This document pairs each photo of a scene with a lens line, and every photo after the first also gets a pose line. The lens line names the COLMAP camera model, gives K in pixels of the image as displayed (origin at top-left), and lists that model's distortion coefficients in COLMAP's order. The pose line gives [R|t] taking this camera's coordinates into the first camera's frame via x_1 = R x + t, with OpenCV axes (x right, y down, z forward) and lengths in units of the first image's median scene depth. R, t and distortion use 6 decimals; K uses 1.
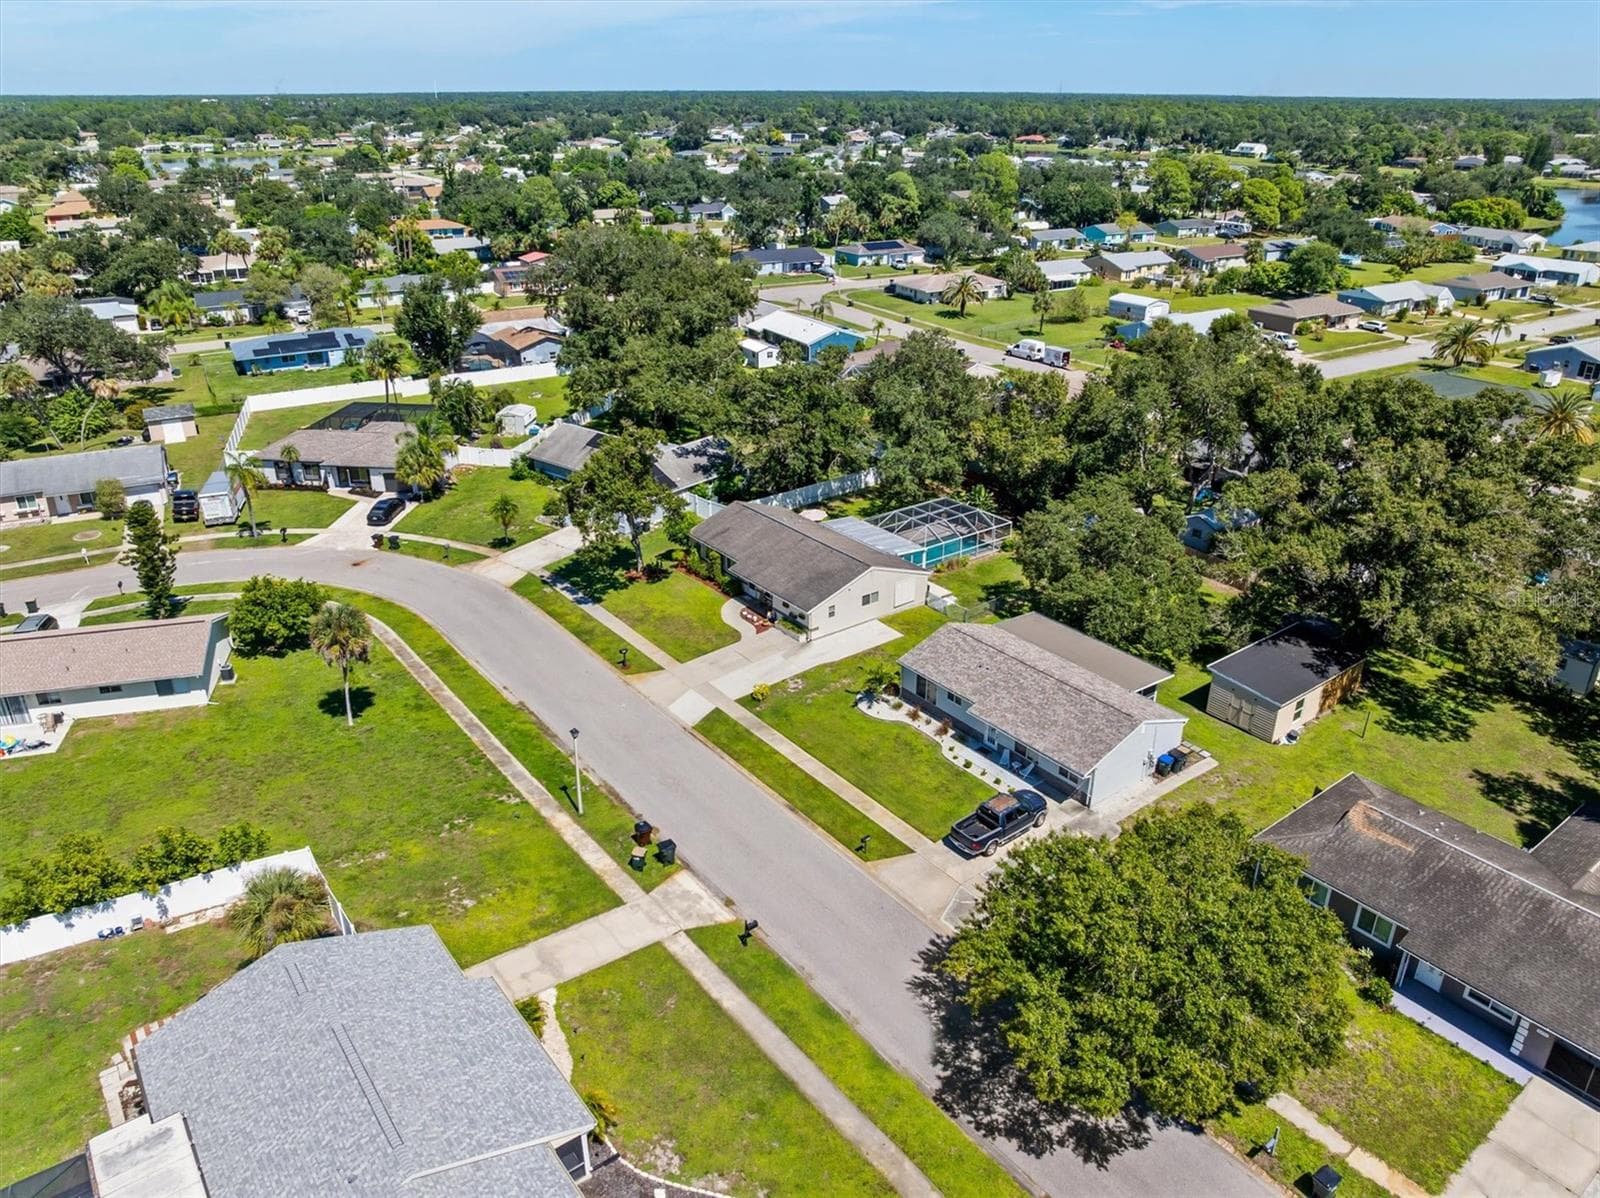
lens RADIAL K [[1118.0, 0, 805.4], [0, 1118.0, 592.6], [0, 0, 1]] dist [-0.039667, 0.002723]
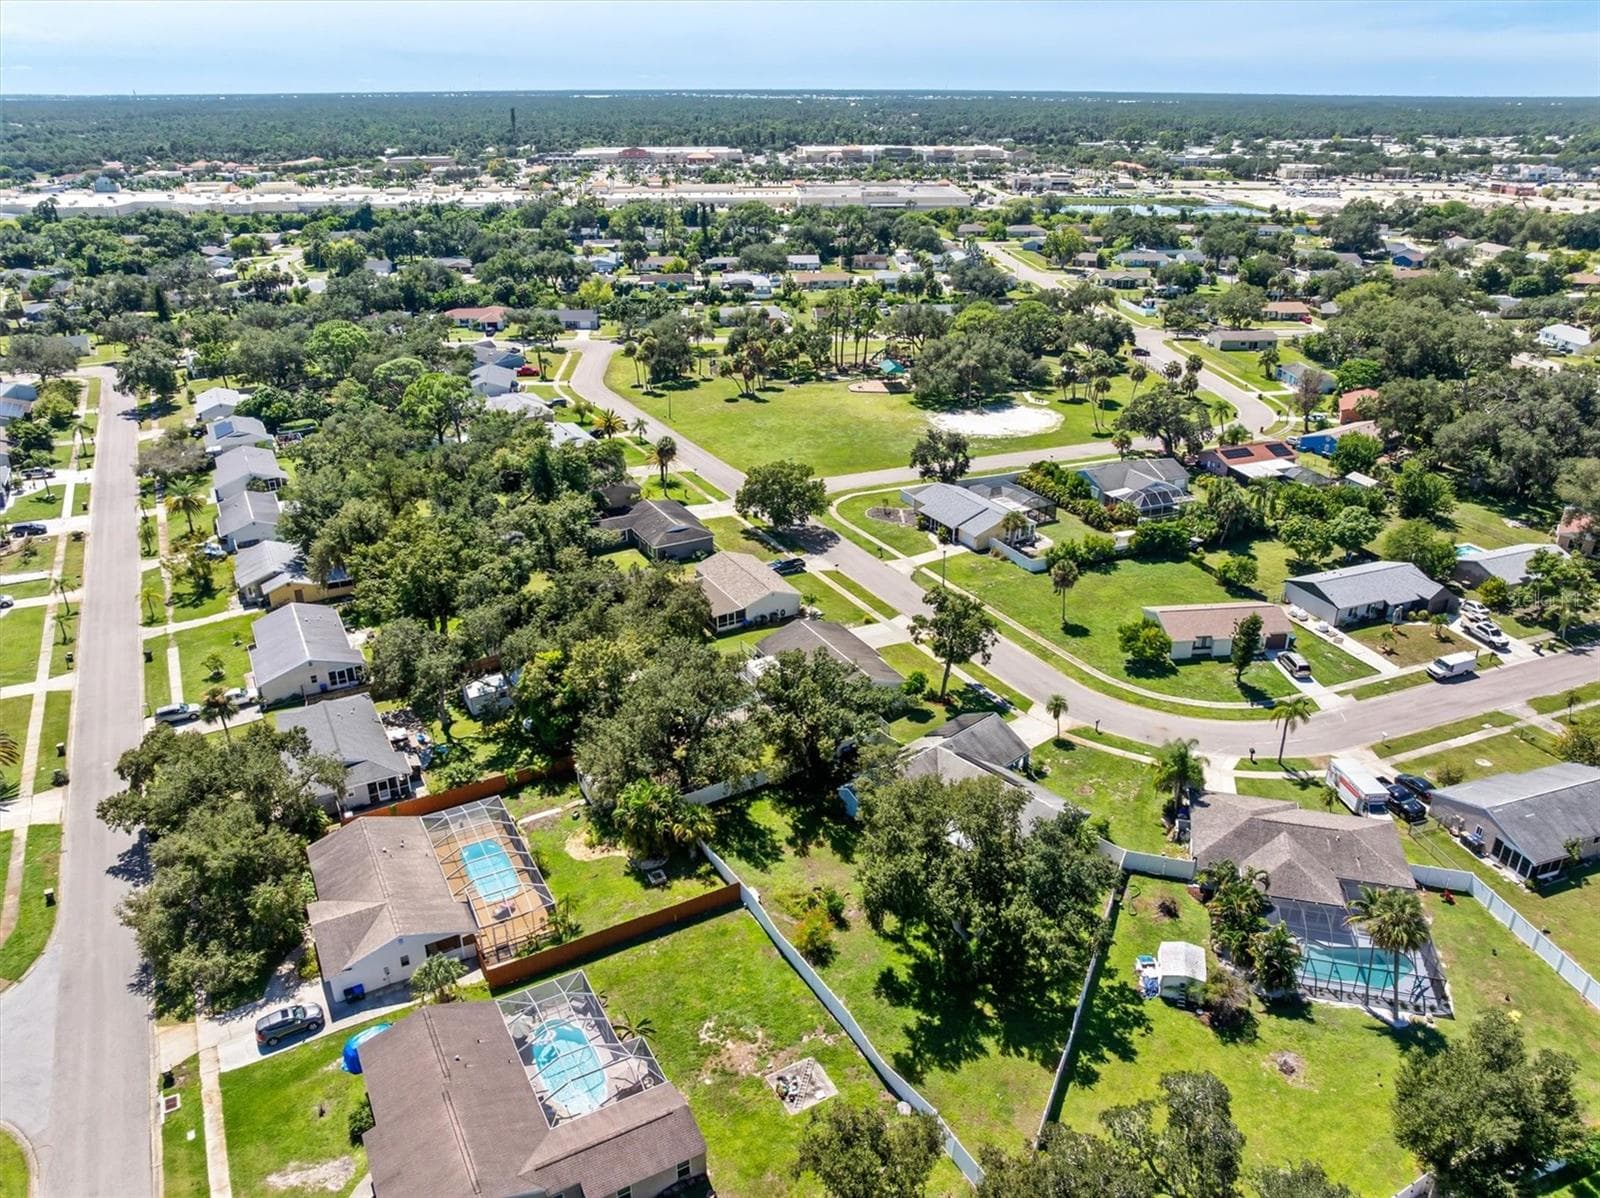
lens RADIAL K [[1118.0, 0, 805.4], [0, 1118.0, 592.6], [0, 0, 1]] dist [-0.039667, 0.002723]
pose [[-0.989339, -0.061595, 0.131961, -0.134518], [0.058474, 0.661870, 0.747335, -1.015565], [-0.133373, 0.747084, -0.651212, 1.602721]]
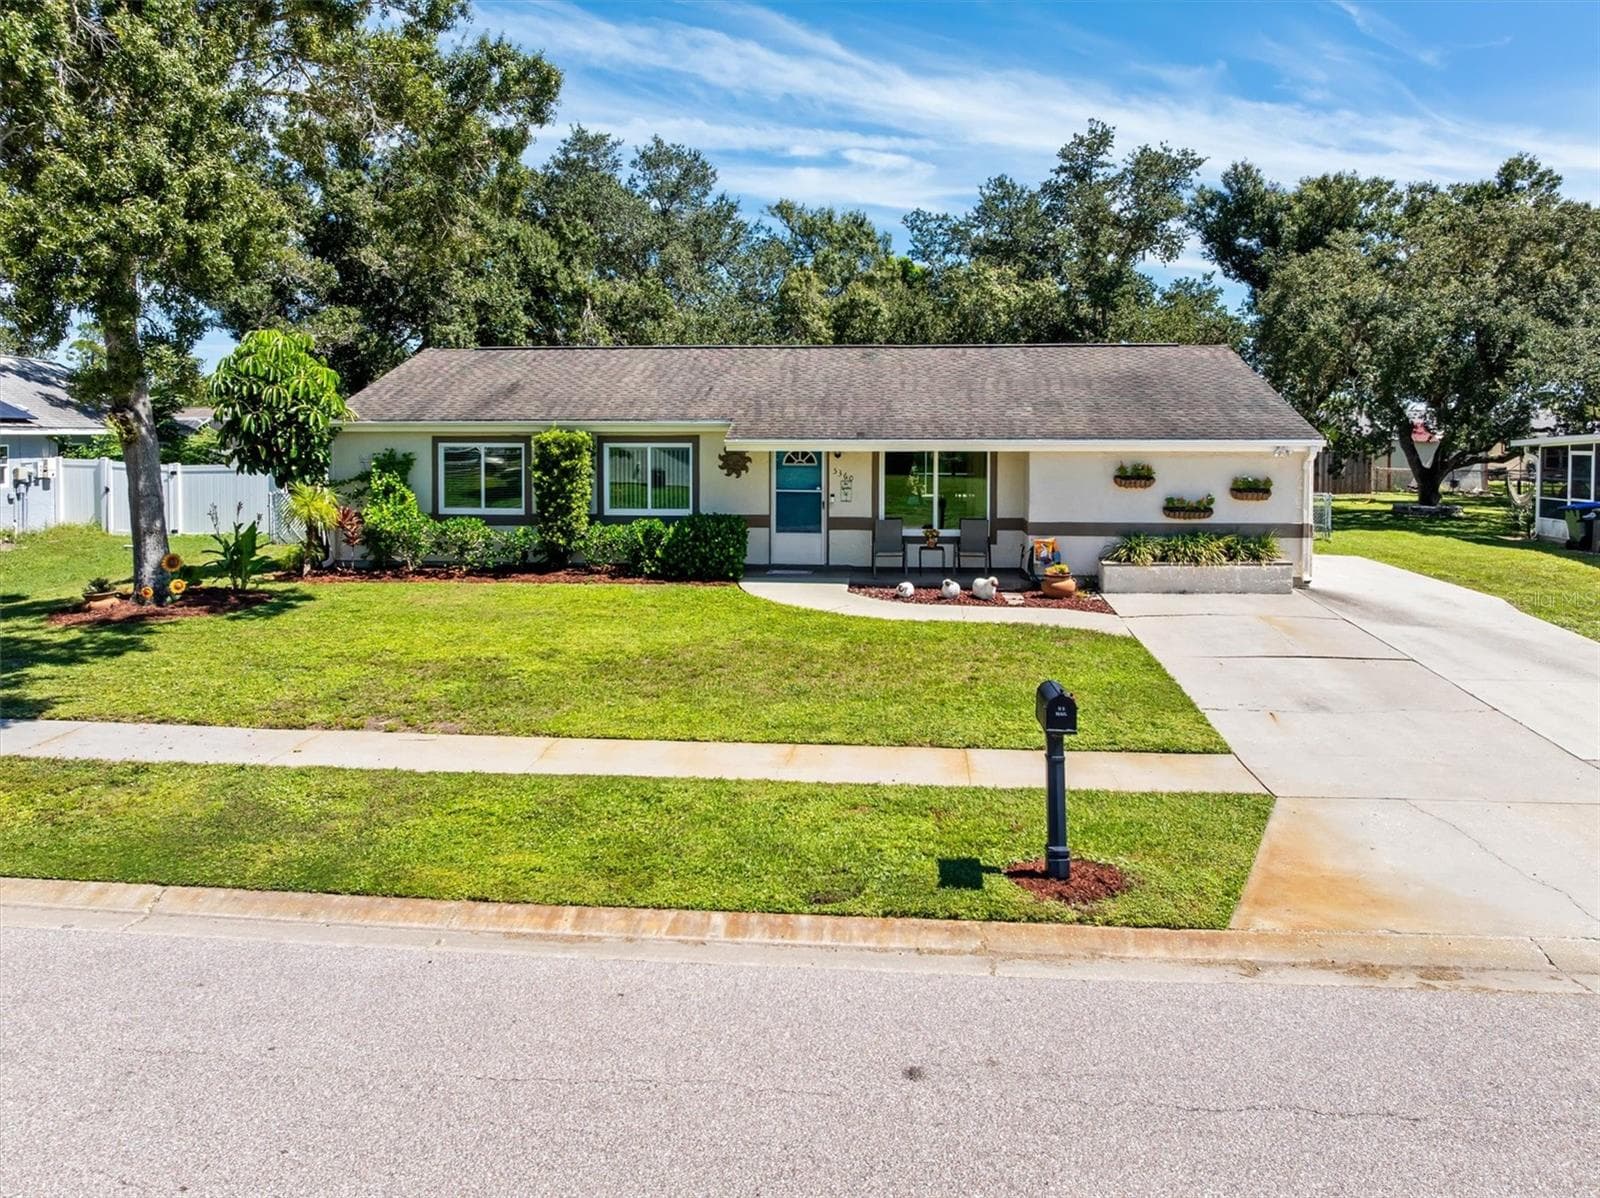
lens RADIAL K [[1118.0, 0, 805.4], [0, 1118.0, 592.6], [0, 0, 1]] dist [-0.039667, 0.002723]
pose [[0.677302, -0.103732, 0.728355, -0.182377], [0.298526, 0.943595, -0.143215, 0.035572], [-0.672416, 0.314433, 0.670066, 0.697800]]
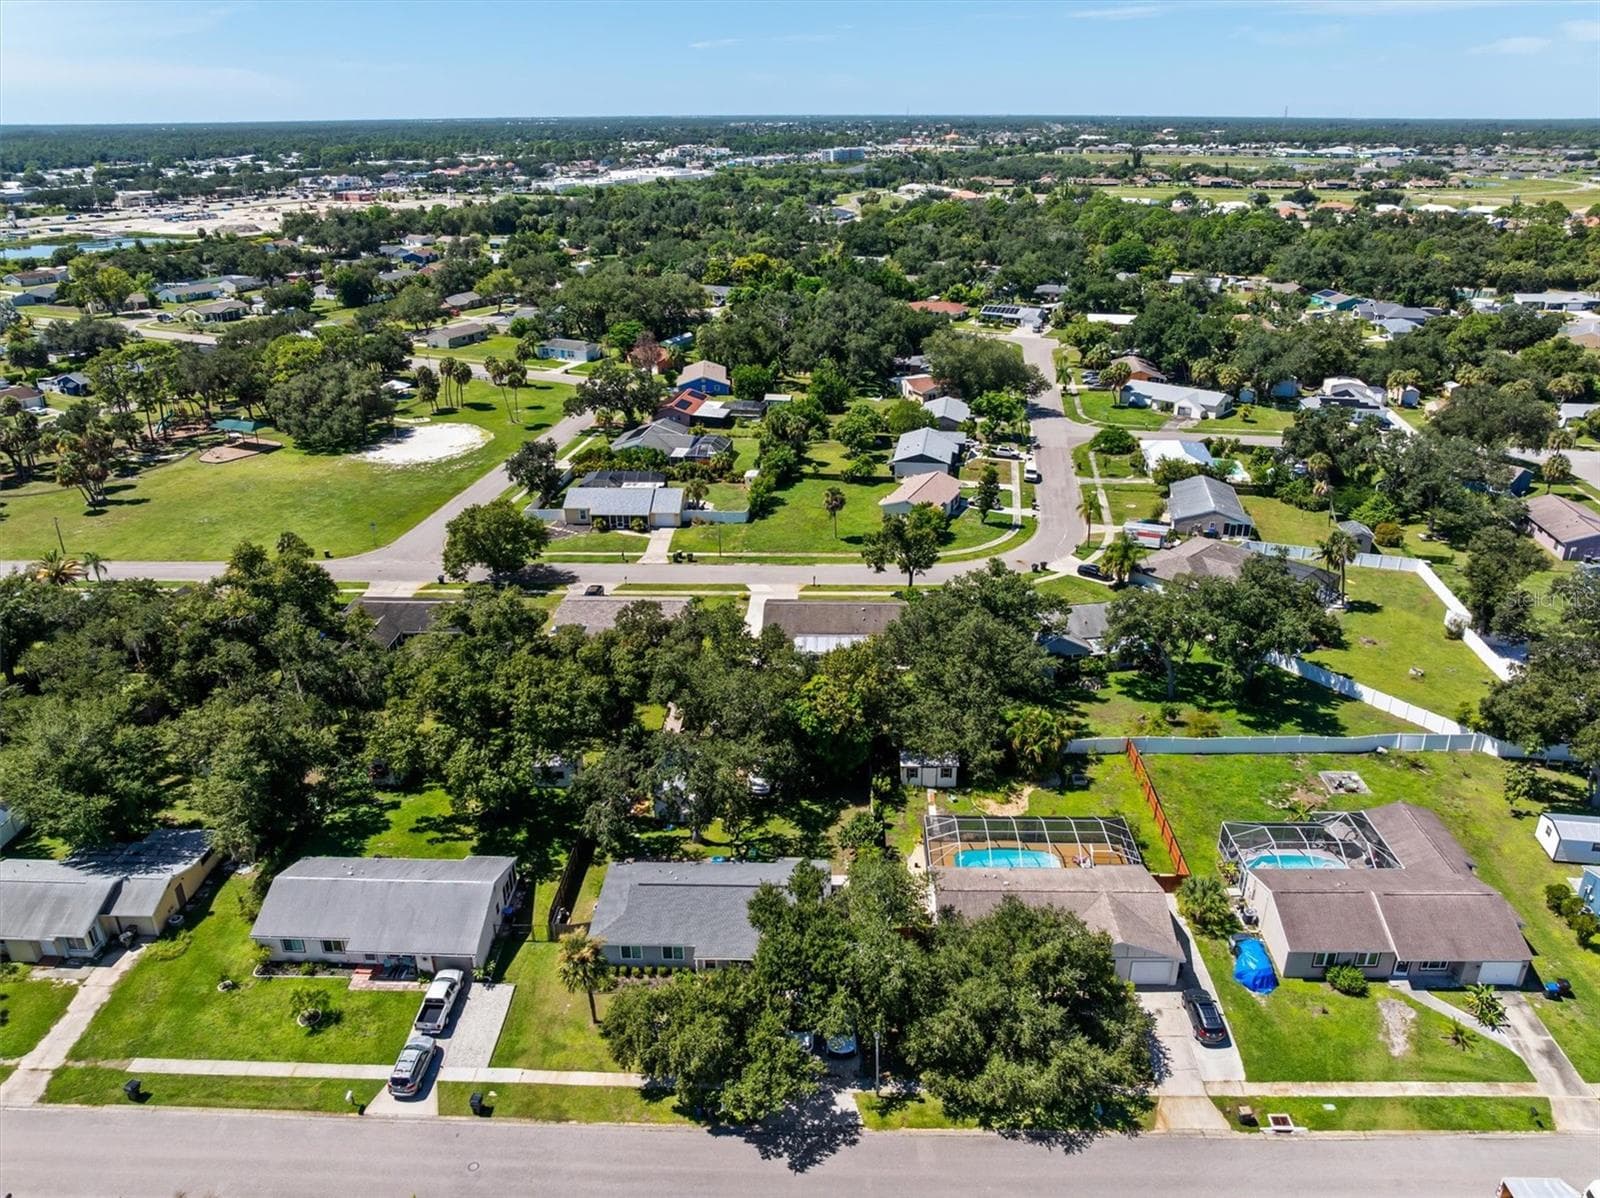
lens RADIAL K [[1118.0, 0, 805.4], [0, 1118.0, 592.6], [0, 0, 1]] dist [-0.039667, 0.002723]
pose [[-0.627834, 0.309782, -0.714044, 0.942923], [-0.317222, 0.735897, 0.598185, -0.823231], [0.710770, 0.602072, -0.363752, 1.275757]]
